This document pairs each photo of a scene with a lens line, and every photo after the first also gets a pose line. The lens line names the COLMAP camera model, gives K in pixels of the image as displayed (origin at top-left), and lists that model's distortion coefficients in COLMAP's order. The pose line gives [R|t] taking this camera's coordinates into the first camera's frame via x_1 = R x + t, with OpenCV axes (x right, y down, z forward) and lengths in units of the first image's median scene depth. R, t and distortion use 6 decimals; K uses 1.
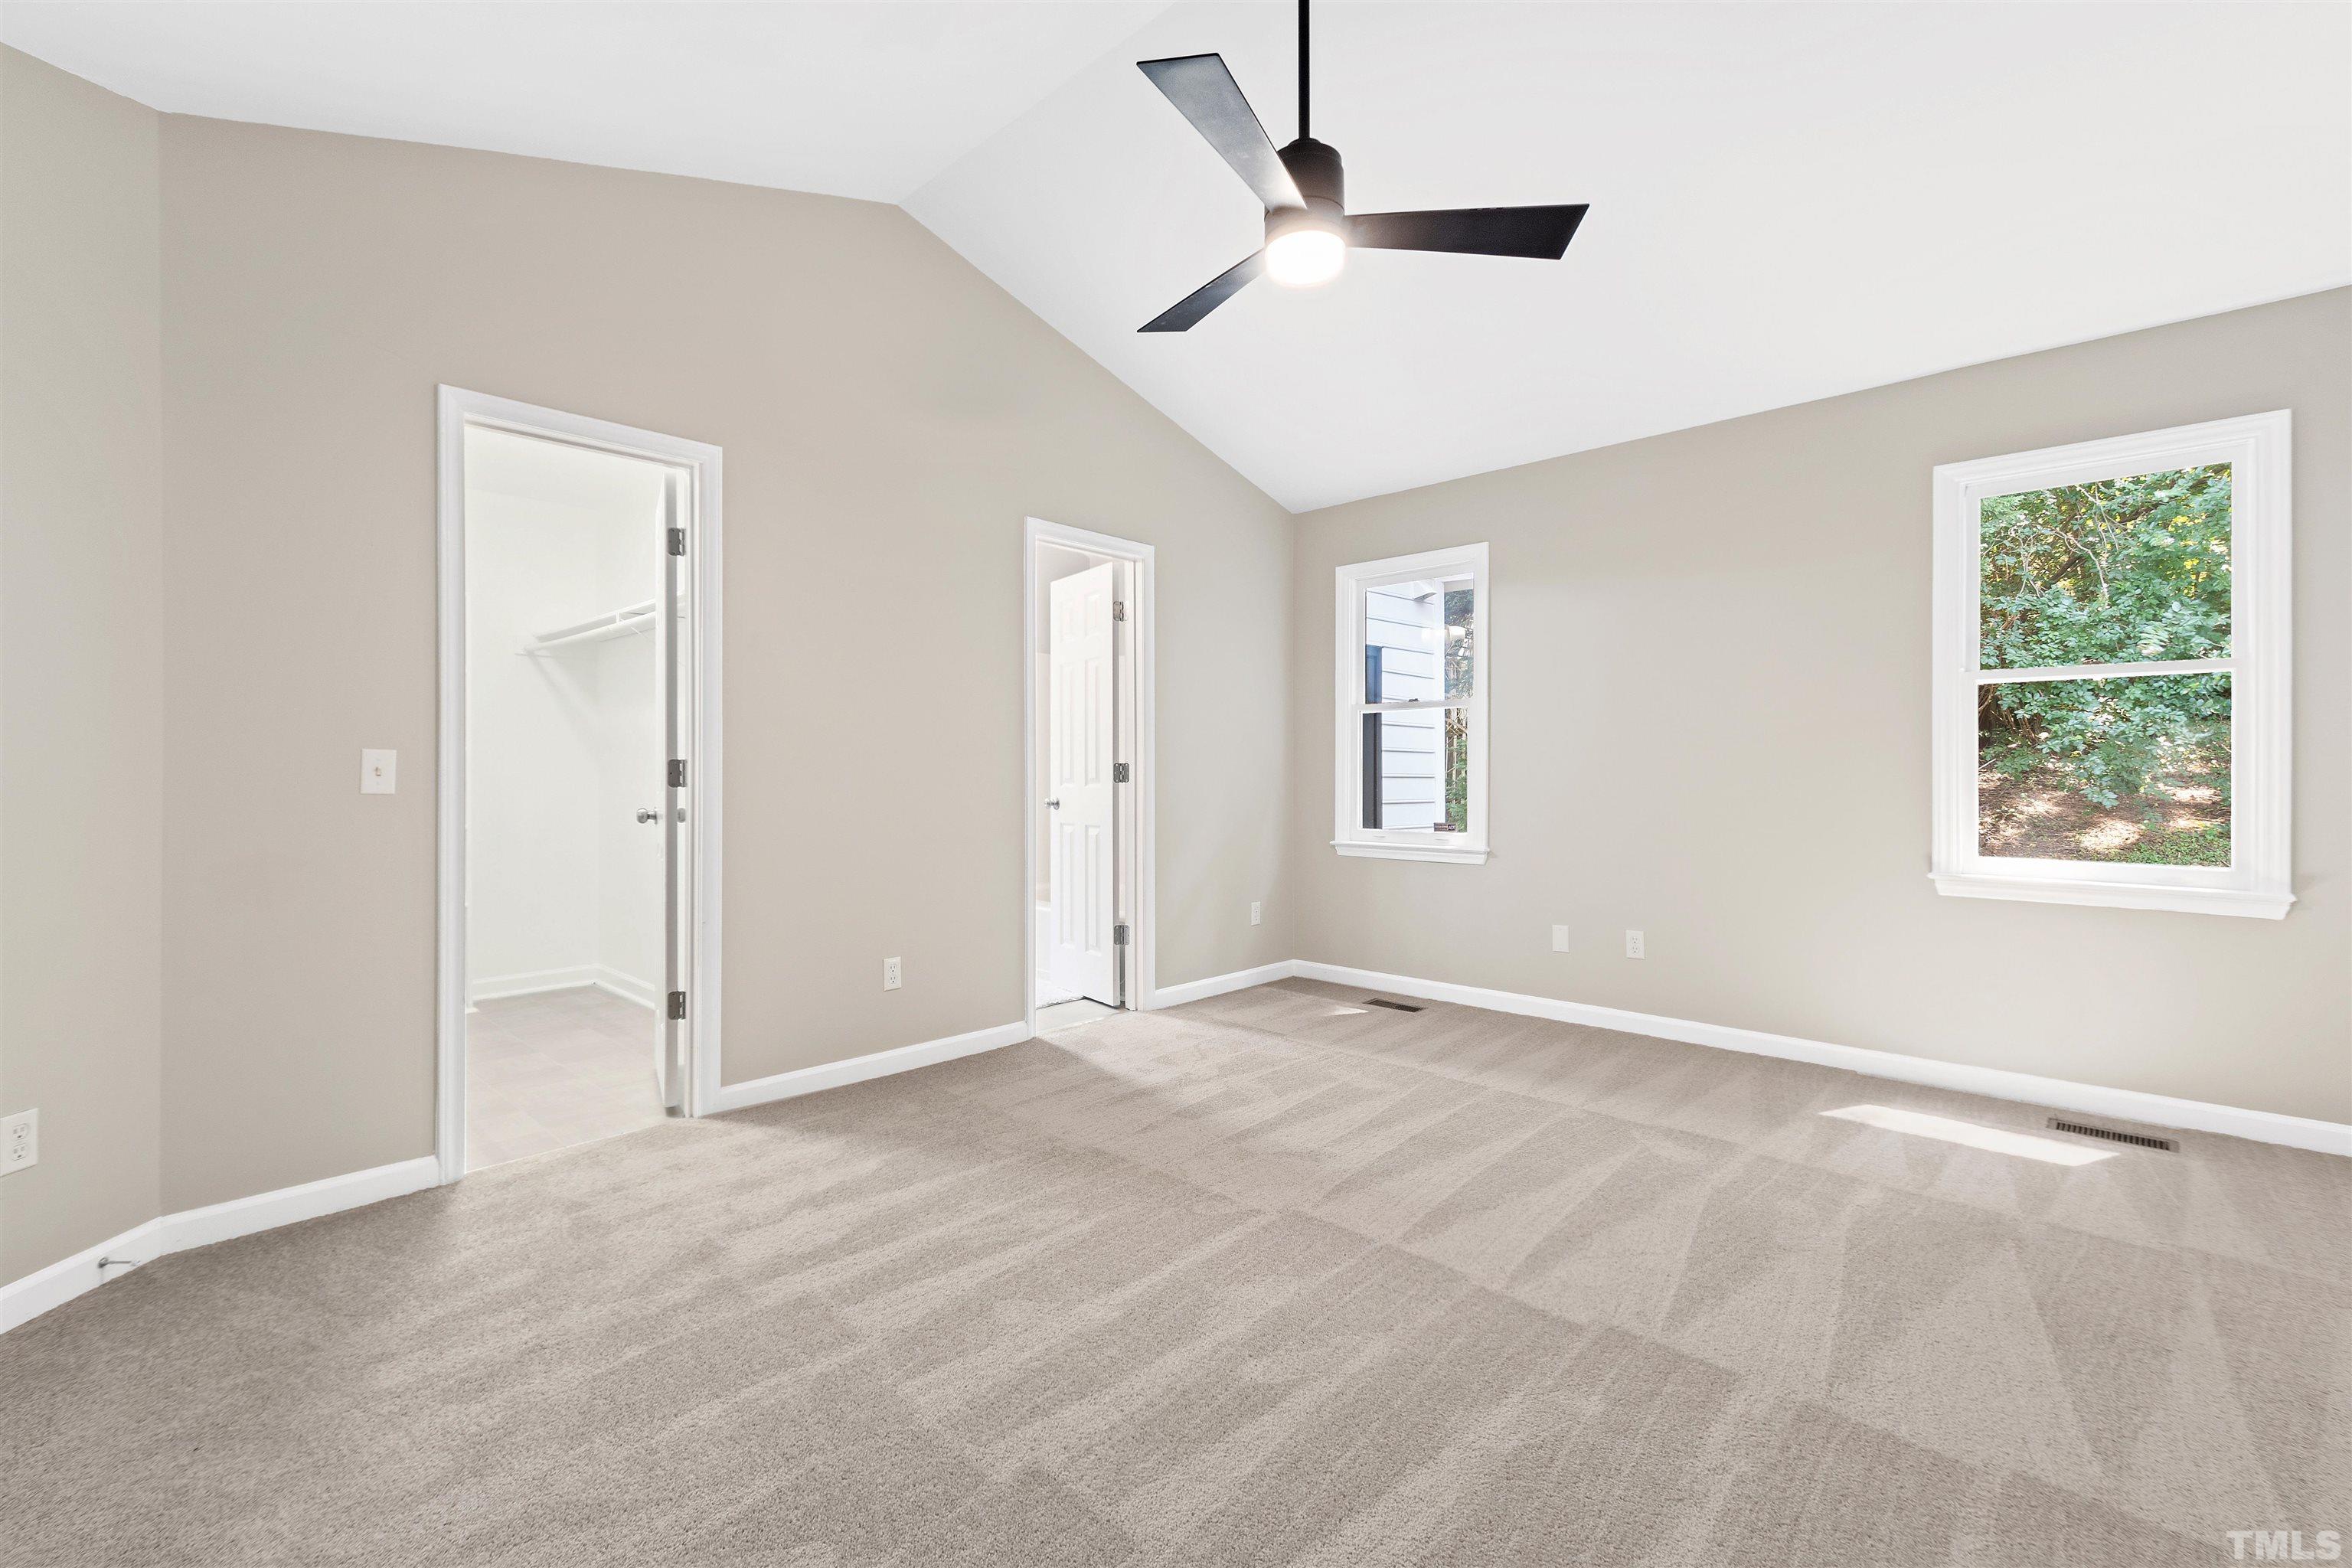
lens RADIAL K [[1053.9, 0, 1164.3], [0, 1053.9, 768.1], [0, 0, 1]] dist [0.017939, 0.000032]
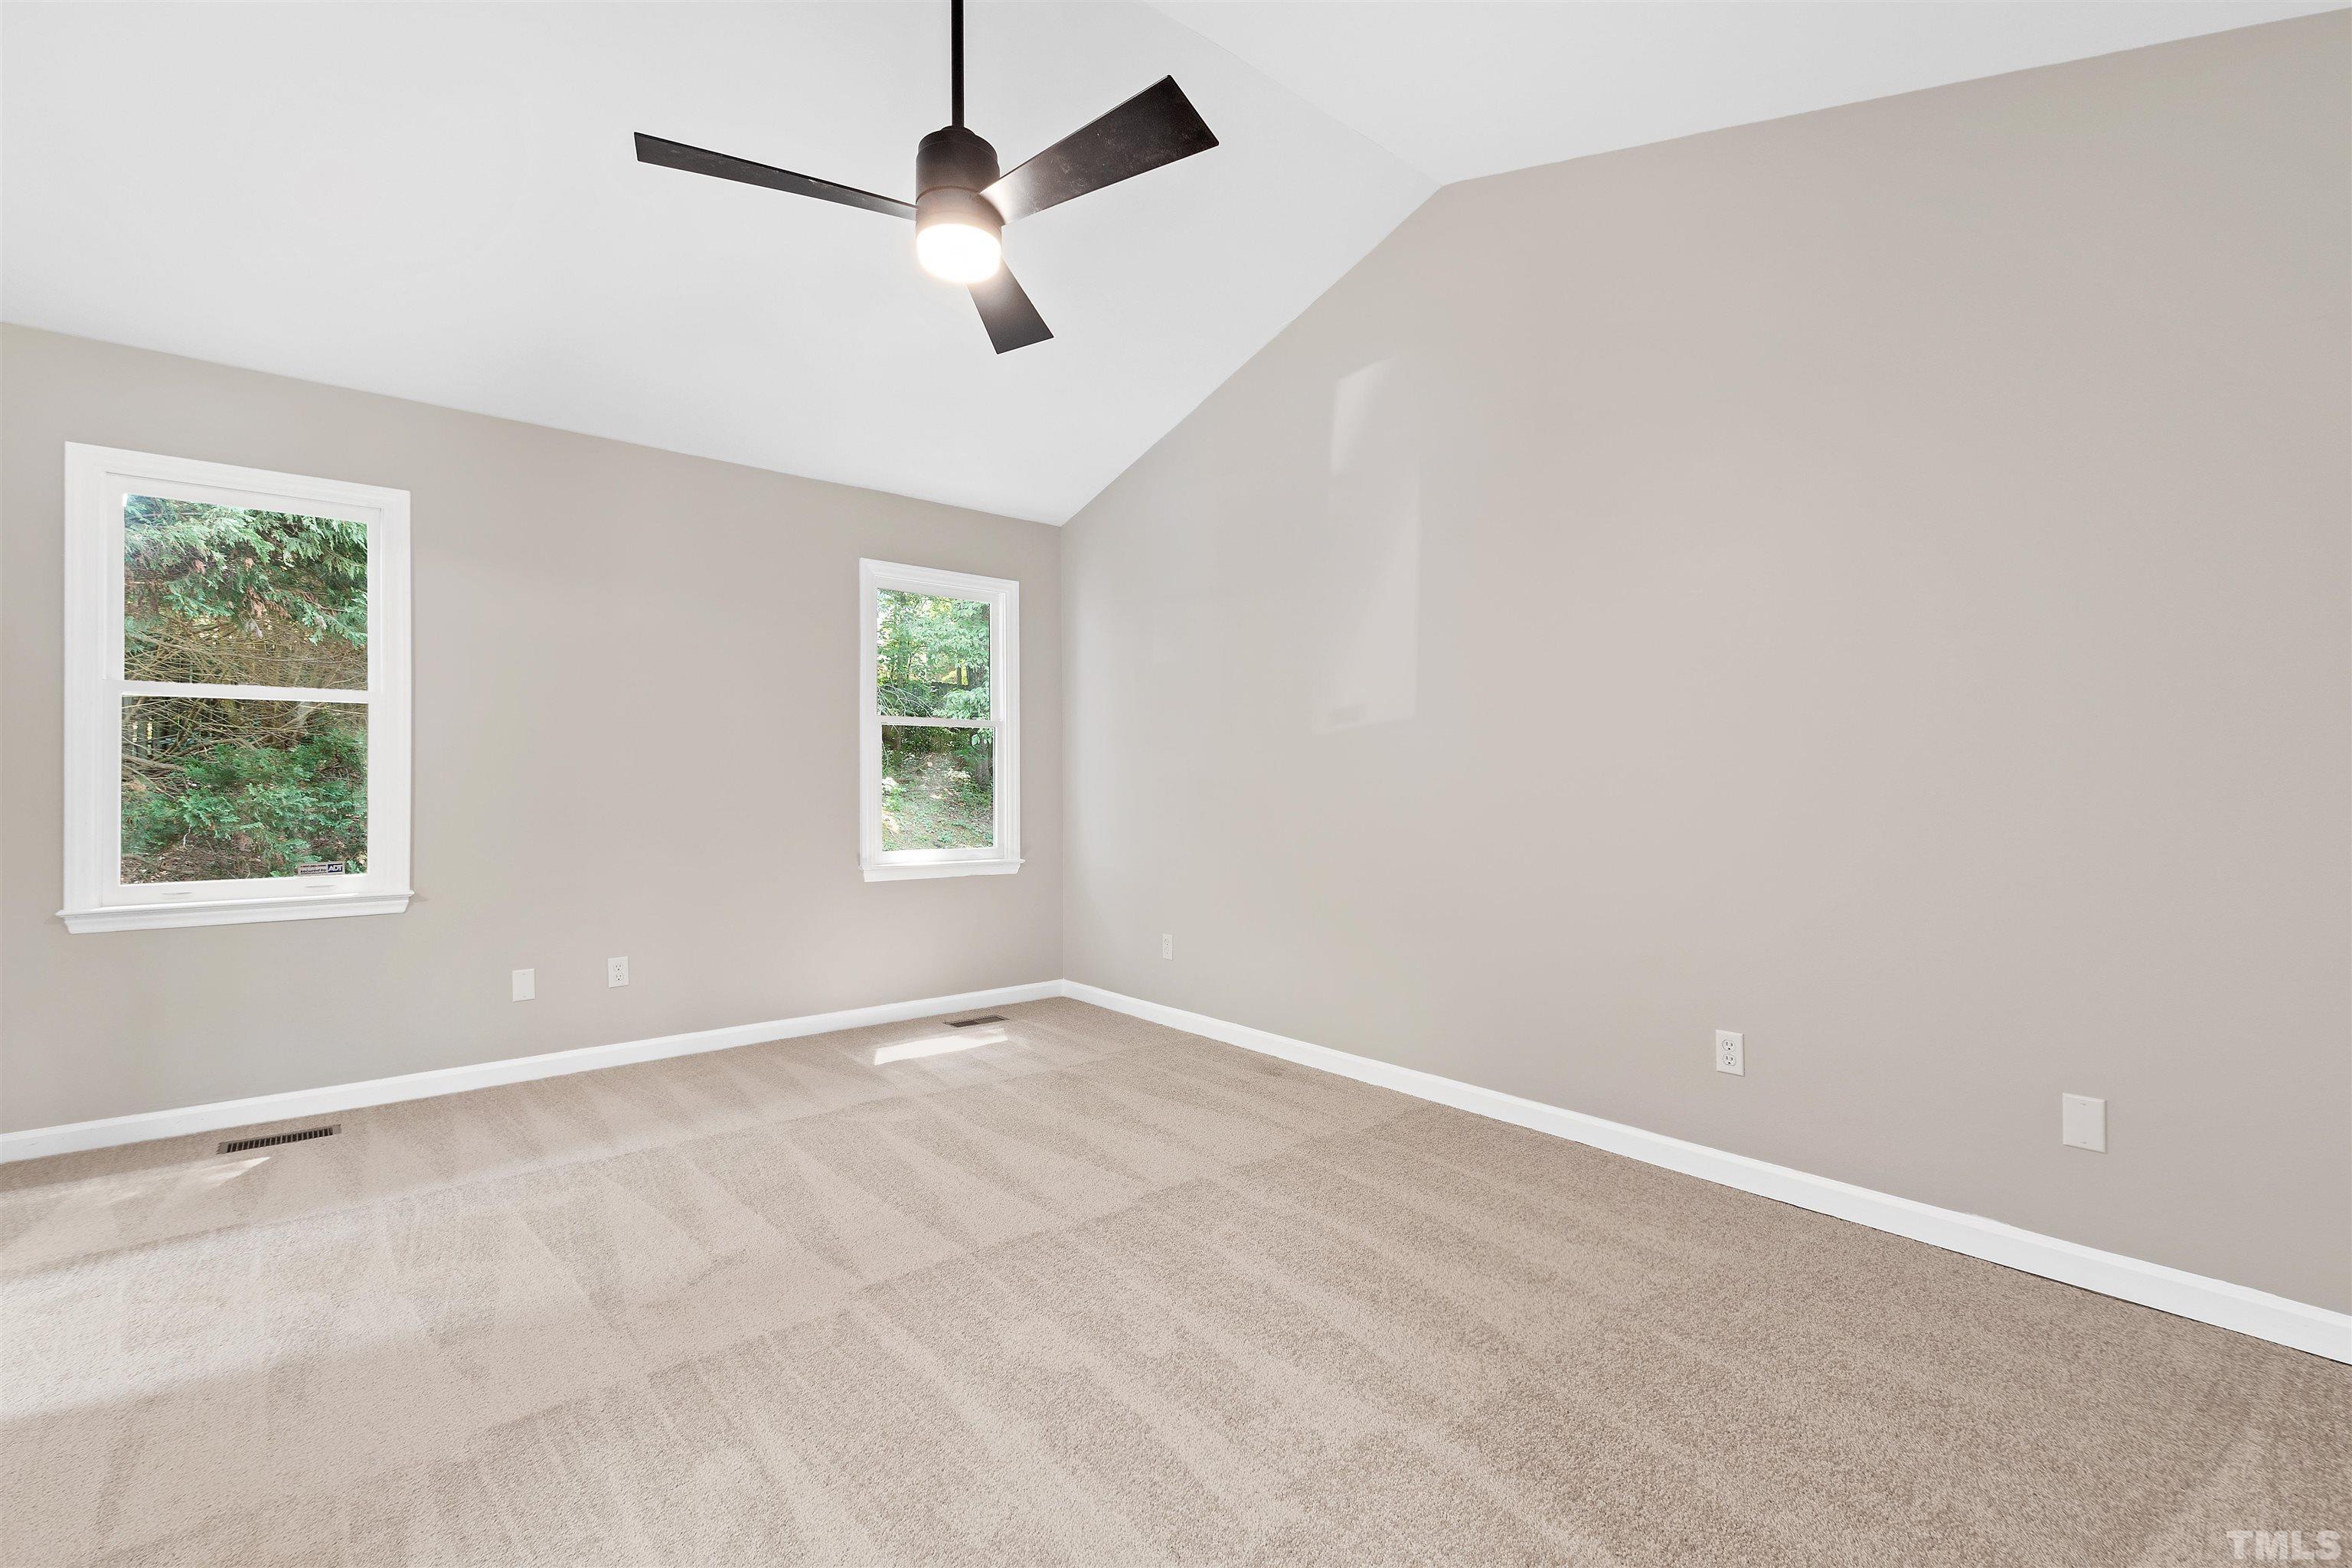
lens RADIAL K [[1038.6, 0, 1176.0], [0, 1038.6, 784.0], [0, 0, 1]] dist [0.002115, -0.000070]
pose [[0.107553, -0.001266, 0.994199, -0.621095], [0.003977, 0.999992, 0.000843, -0.006249], [-0.994191, 0.003863, 0.107557, 0.554688]]
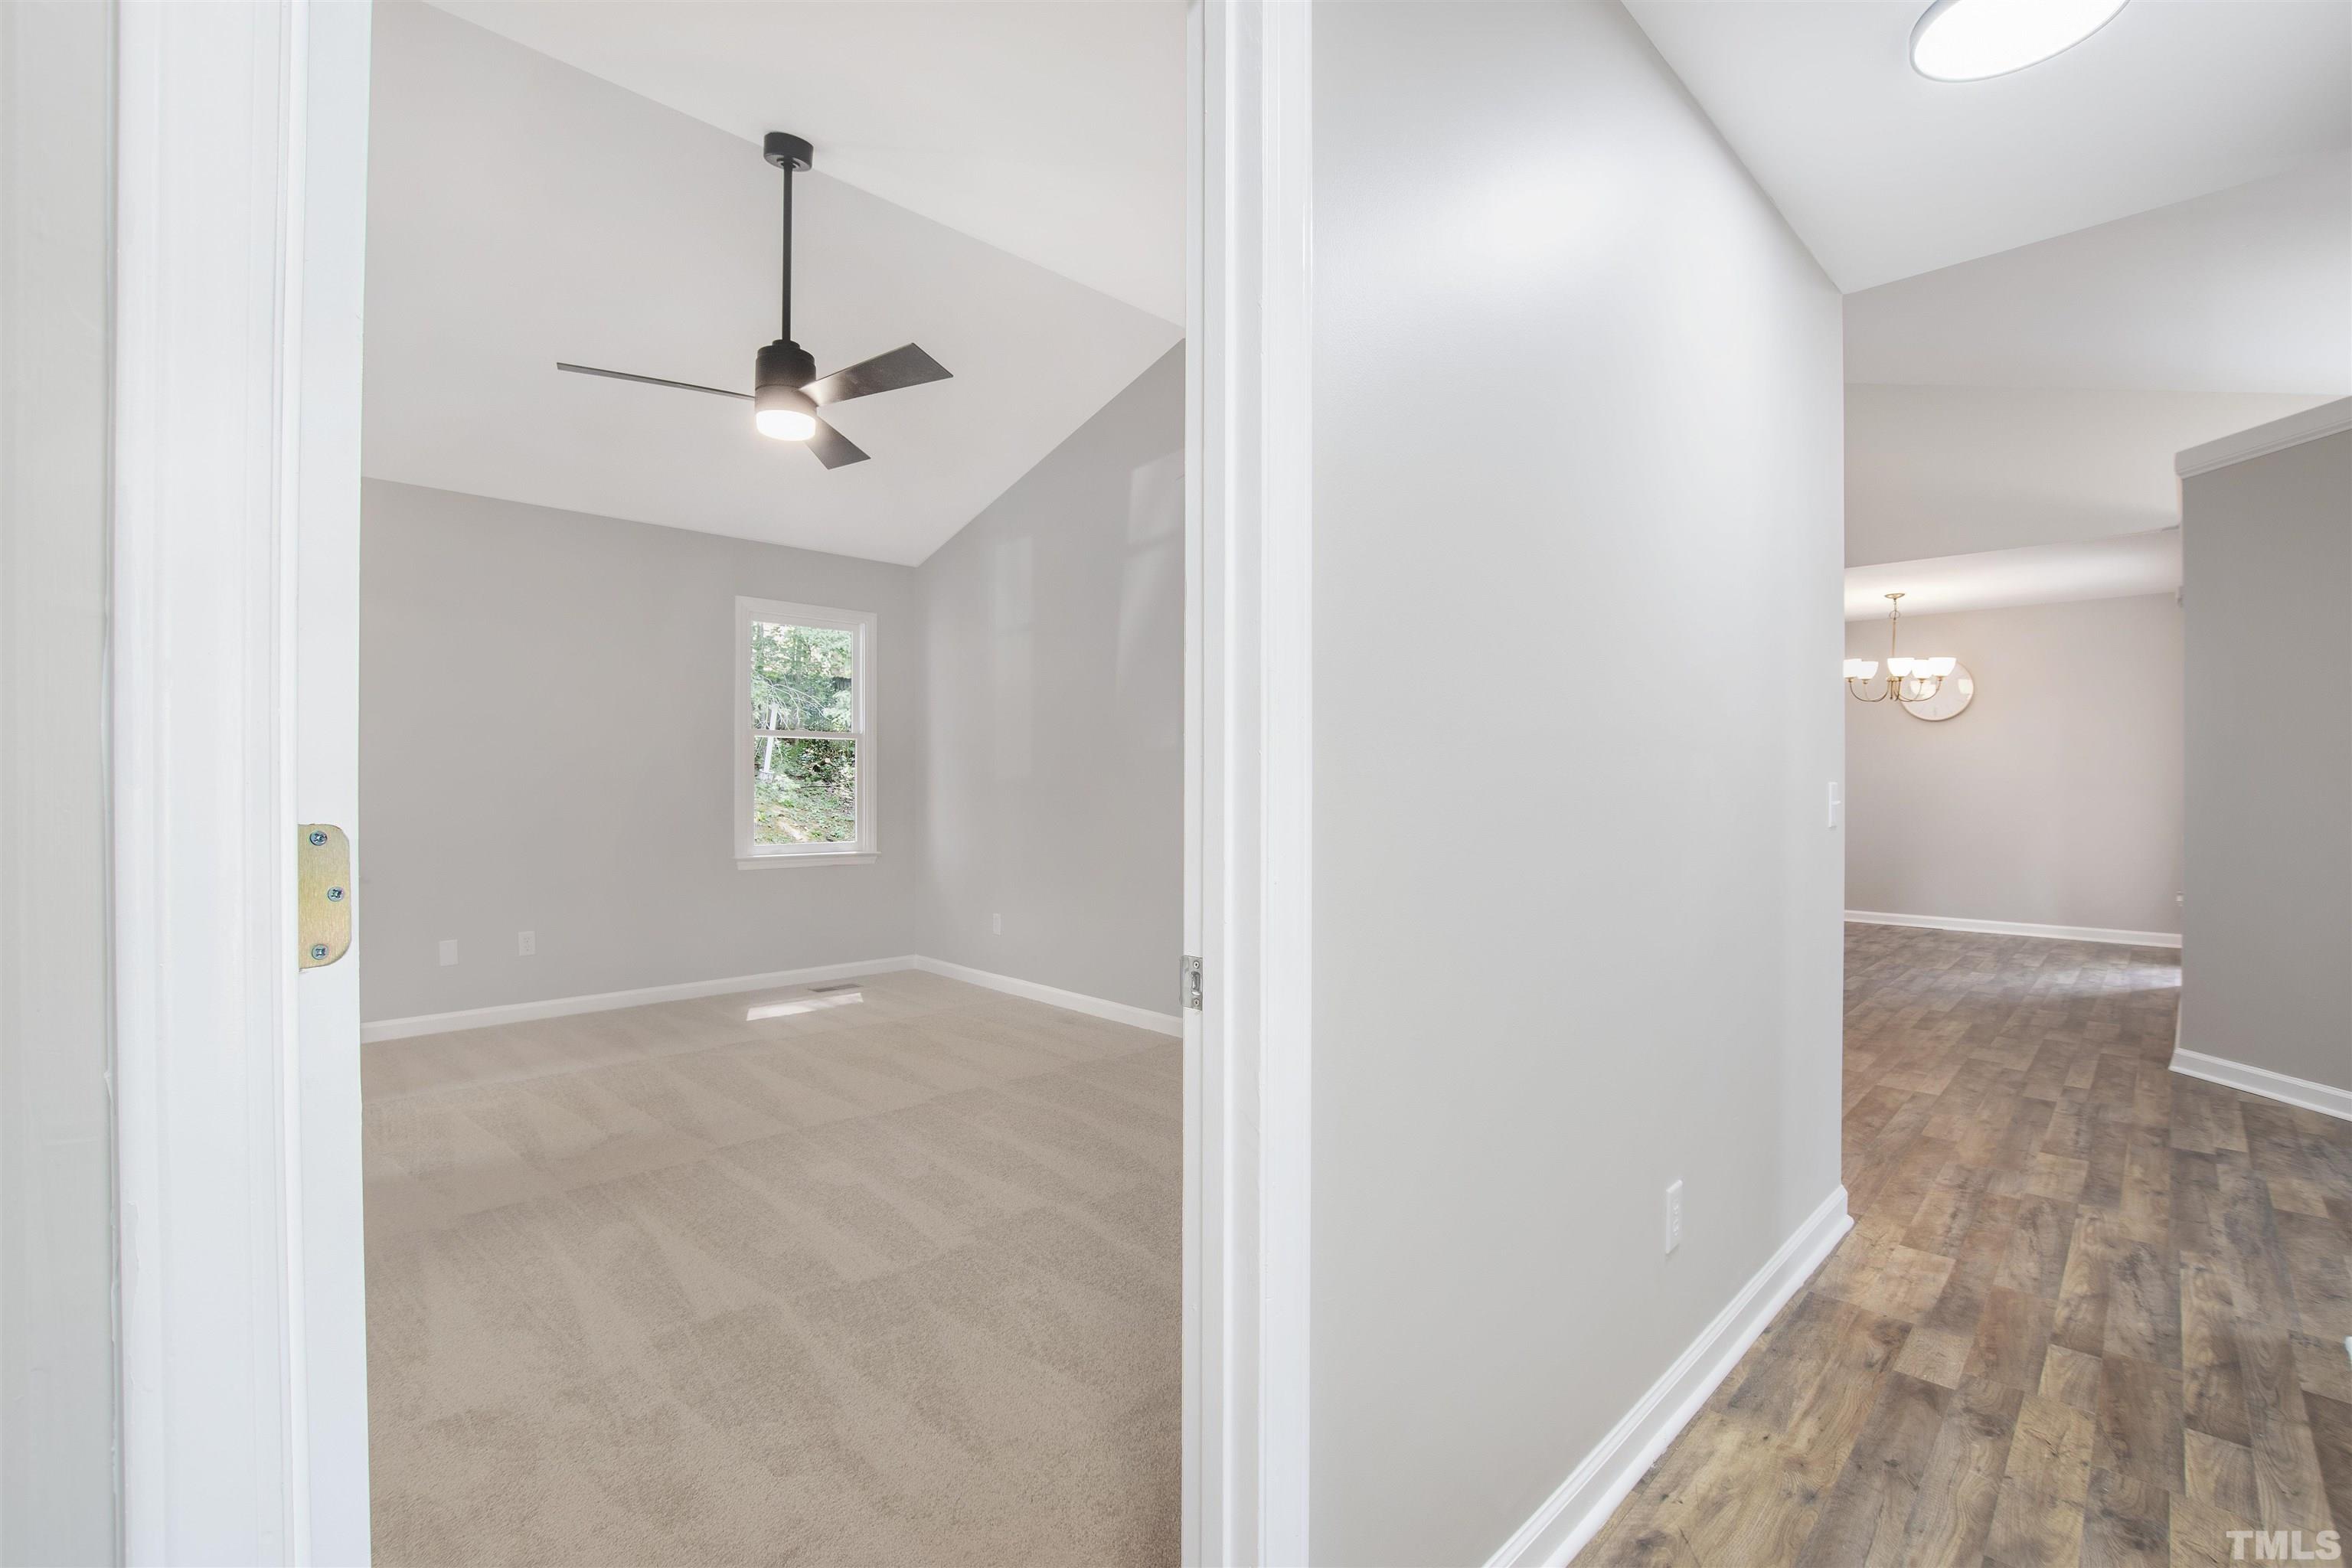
lens RADIAL K [[1057.0, 0, 1181.7], [0, 1057.0, 781.8], [0, 0, 1]] dist [-0.040598, 0.007323]
pose [[0.024434, -0.003402, 0.999696, -0.963782], [-0.002236, 0.999992, 0.003458, -0.024682], [-0.999699, -0.002319, 0.024426, 0.355458]]
